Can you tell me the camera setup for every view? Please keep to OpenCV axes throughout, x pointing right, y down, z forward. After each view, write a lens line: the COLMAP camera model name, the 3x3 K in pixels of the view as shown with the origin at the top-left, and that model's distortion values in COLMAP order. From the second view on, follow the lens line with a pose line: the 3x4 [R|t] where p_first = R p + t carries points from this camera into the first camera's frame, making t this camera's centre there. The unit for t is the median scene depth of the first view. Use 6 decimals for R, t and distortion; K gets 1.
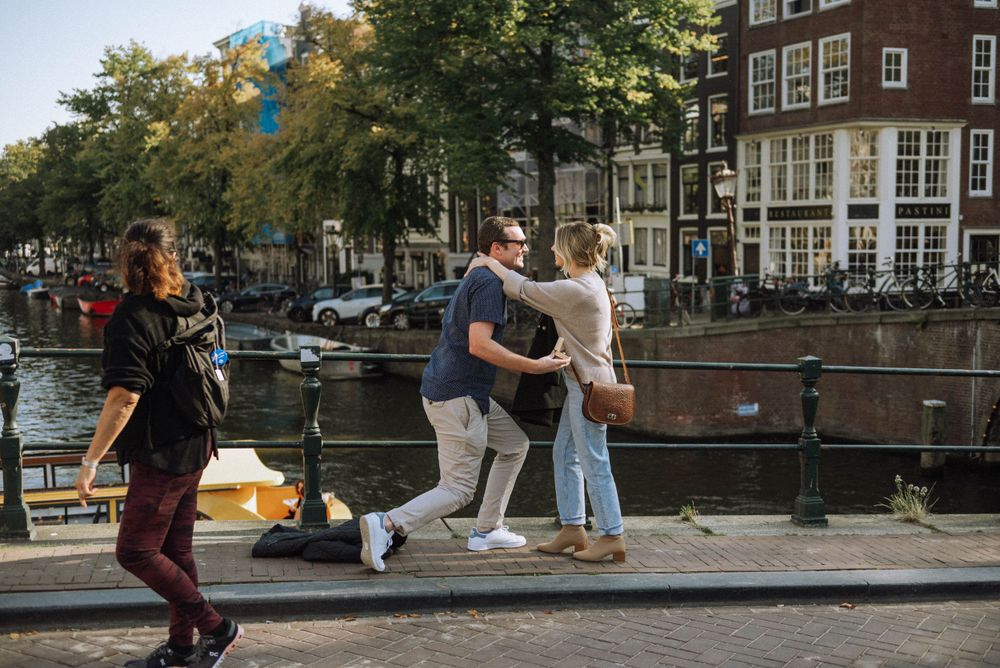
lens RADIAL K [[1146.3, 0, 509.1], [0, 1146.3, 332.2], [0, 0, 1]] dist [0.002406, 0.000000]
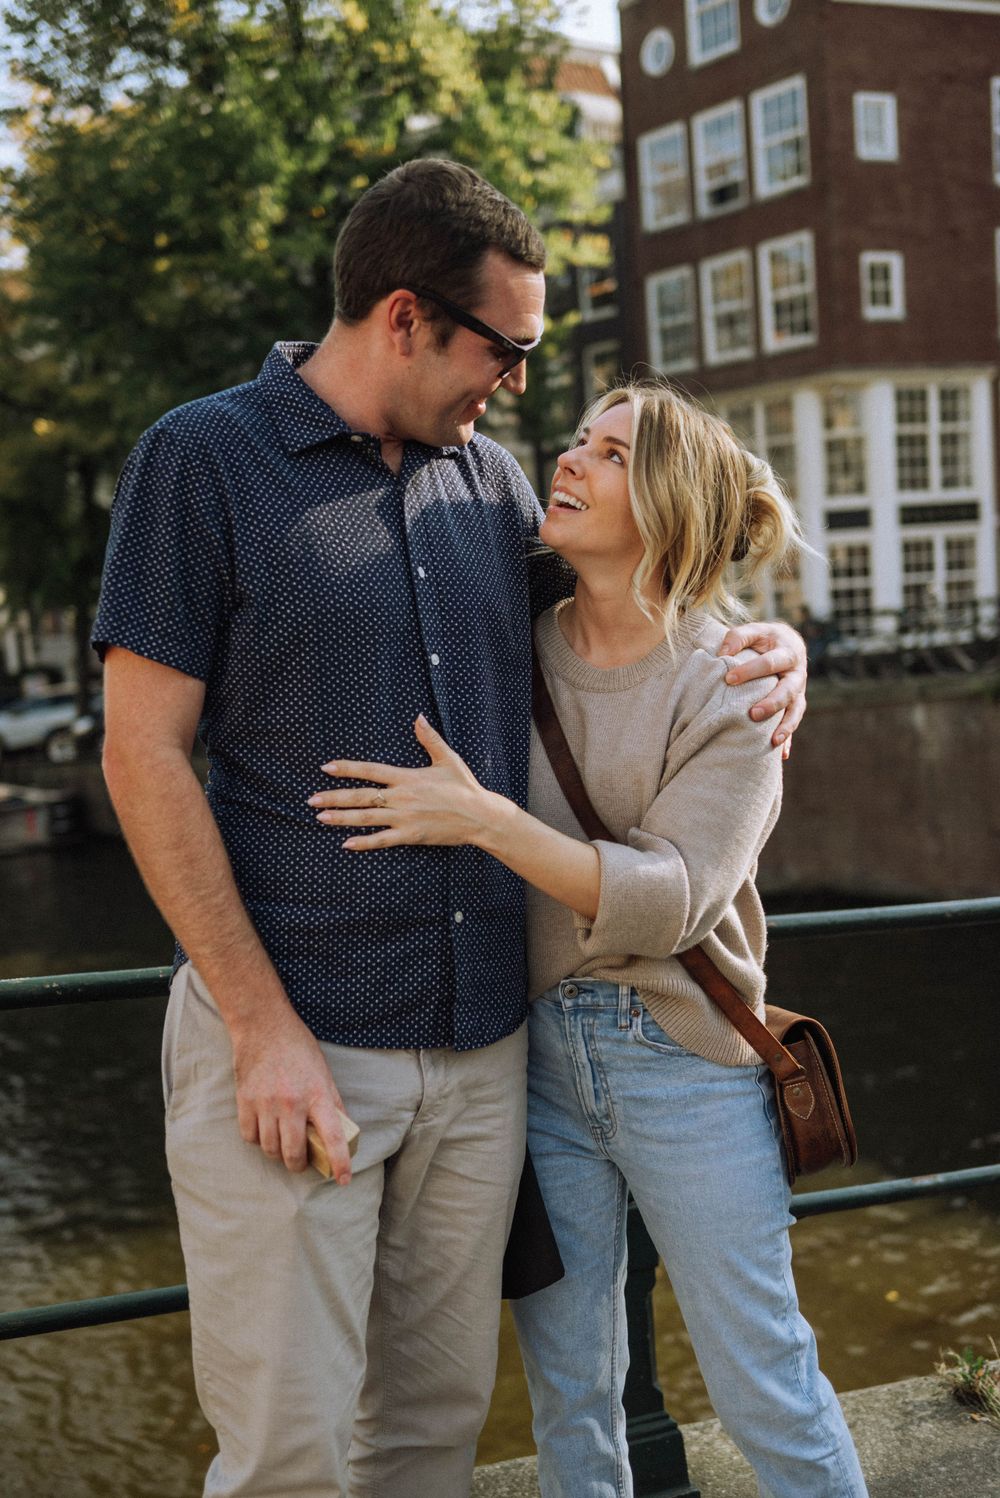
lens RADIAL K [[1717.2, 0, 476.9], [0, 1717.2, 758.7], [0, 0, 1]] dist [0.002406, 0.000000]
pose [[0.991368, -0.069669, 0.111062, -0.004263], [0.068405, 0.997543, 0.015154, -0.003468], [-0.111845, -0.007426, 0.993698, 0.093864]]
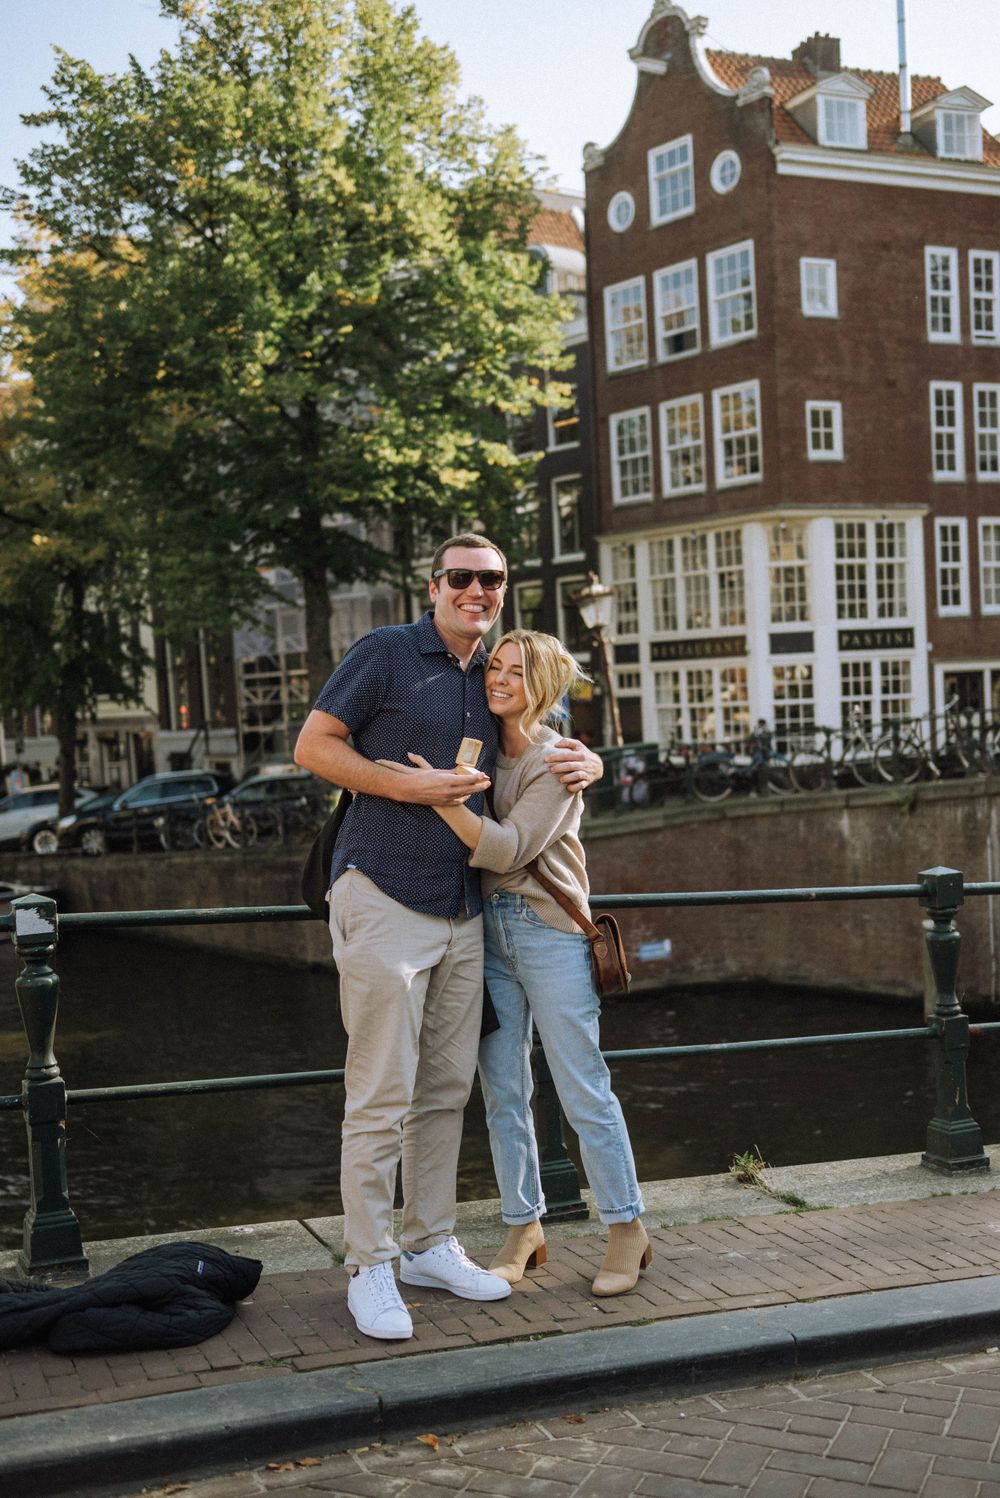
lens RADIAL K [[1717.2, 0, 513.2], [0, 1717.2, 761.0], [0, 0, 1]] dist [0.002406, 0.000000]
pose [[0.986735, -0.044679, 0.156071, -0.012714], [0.052028, 0.997706, -0.043319, -0.000969], [-0.153777, 0.050864, 0.986796, 0.035274]]
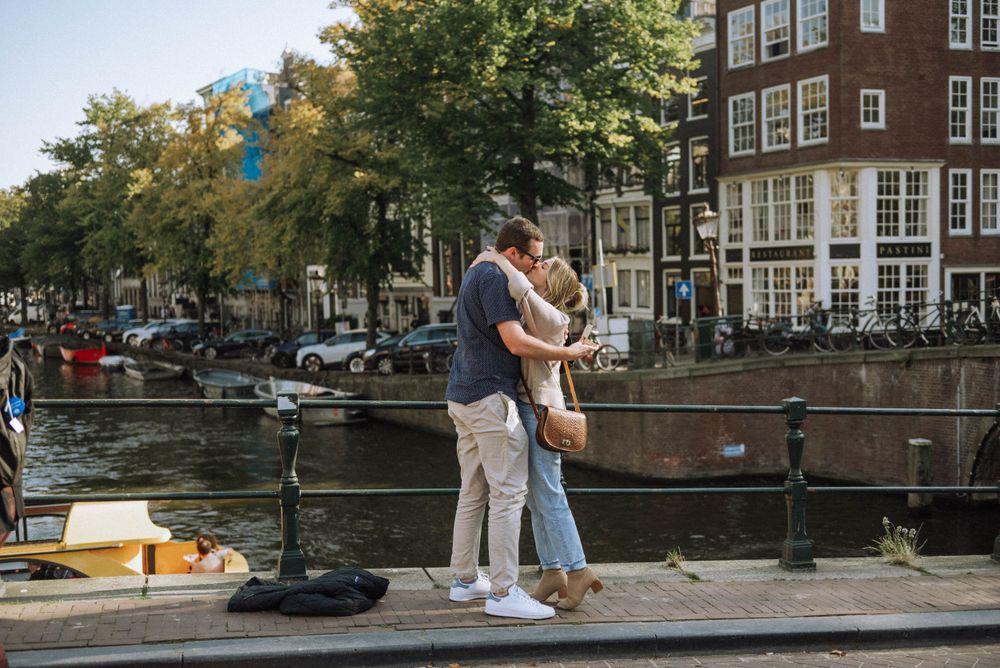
lens RADIAL K [[1146.3, 0, 509.3], [0, 1146.3, 334.6], [0, 0, 1]] dist [0.002406, 0.000000]
pose [[0.999848, -0.011396, 0.013192, 0.000665], [0.011855, 0.999307, -0.035287, -0.000238], [-0.012781, 0.035438, 0.999290, 0.002182]]
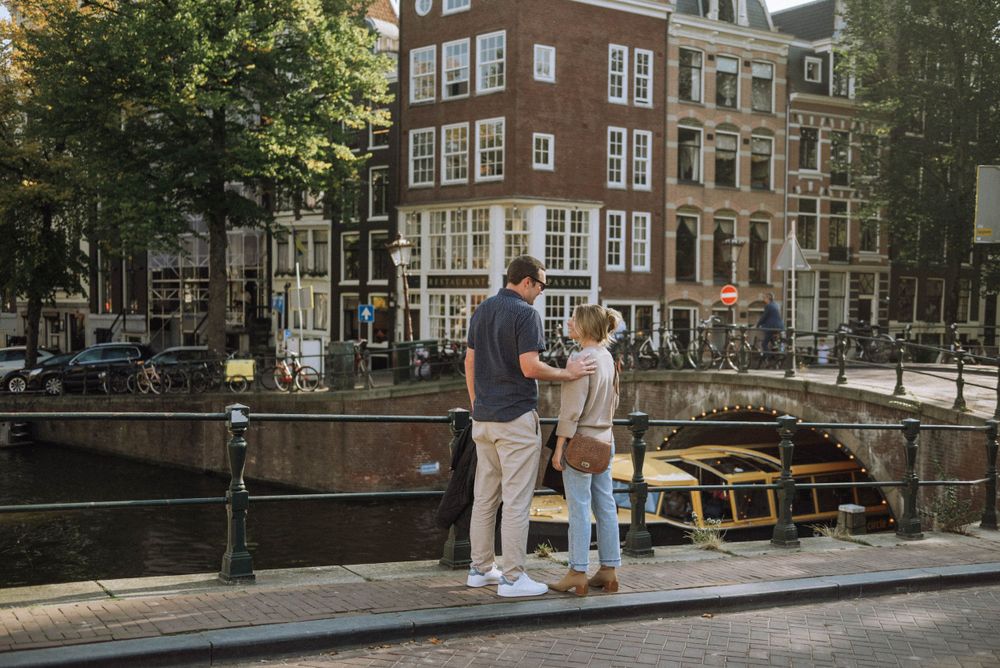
lens RADIAL K [[1146.3, 0, 499.8], [0, 1146.3, 329.3], [0, 0, 1]] dist [0.002406, 0.000000]
pose [[0.949868, 0.010289, 0.312481, -0.043215], [0.007739, 0.998378, -0.056396, 0.000173], [-0.312555, 0.055987, 0.948248, -0.015262]]
